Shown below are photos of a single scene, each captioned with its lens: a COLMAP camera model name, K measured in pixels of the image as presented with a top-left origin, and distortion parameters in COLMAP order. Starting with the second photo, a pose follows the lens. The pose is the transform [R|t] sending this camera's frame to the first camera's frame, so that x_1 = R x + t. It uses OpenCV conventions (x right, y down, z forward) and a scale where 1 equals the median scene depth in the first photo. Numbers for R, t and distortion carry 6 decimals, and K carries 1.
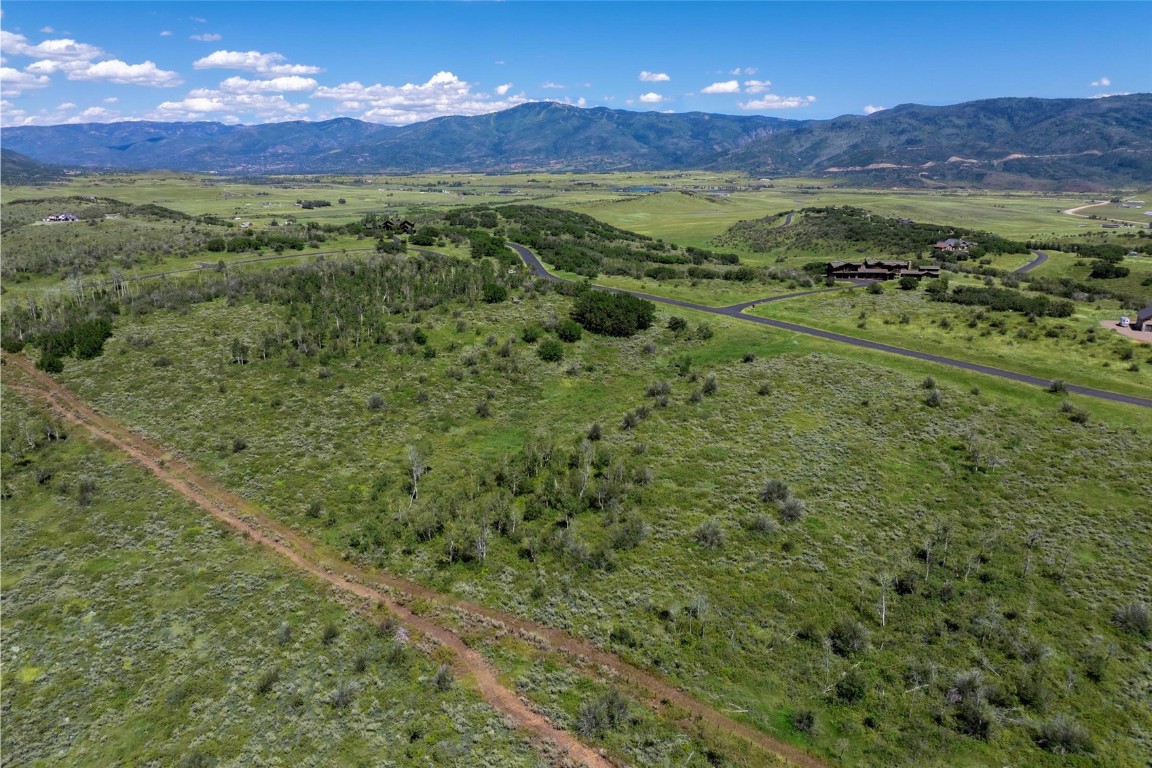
lens RADIAL K [[816.5, 0, 577.5], [0, 816.5, 379.0], [0, 0, 1]] dist [-0.042492, 0.015105]
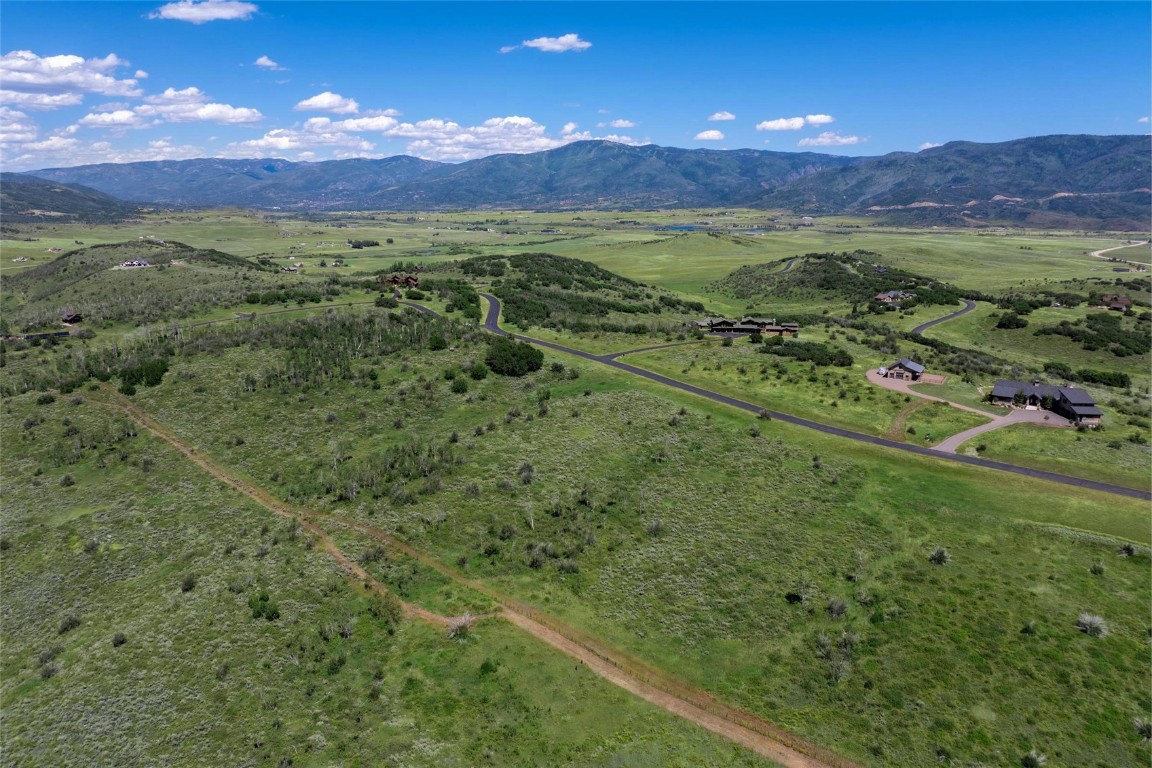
lens RADIAL K [[816.5, 0, 572.1], [0, 816.5, 376.8], [0, 0, 1]] dist [-0.042492, 0.015105]
pose [[0.997574, 0.013697, -0.068258, 0.144383], [-0.016661, 0.998934, -0.043053, 0.004520], [0.067596, 0.044086, 0.996738, -0.234623]]
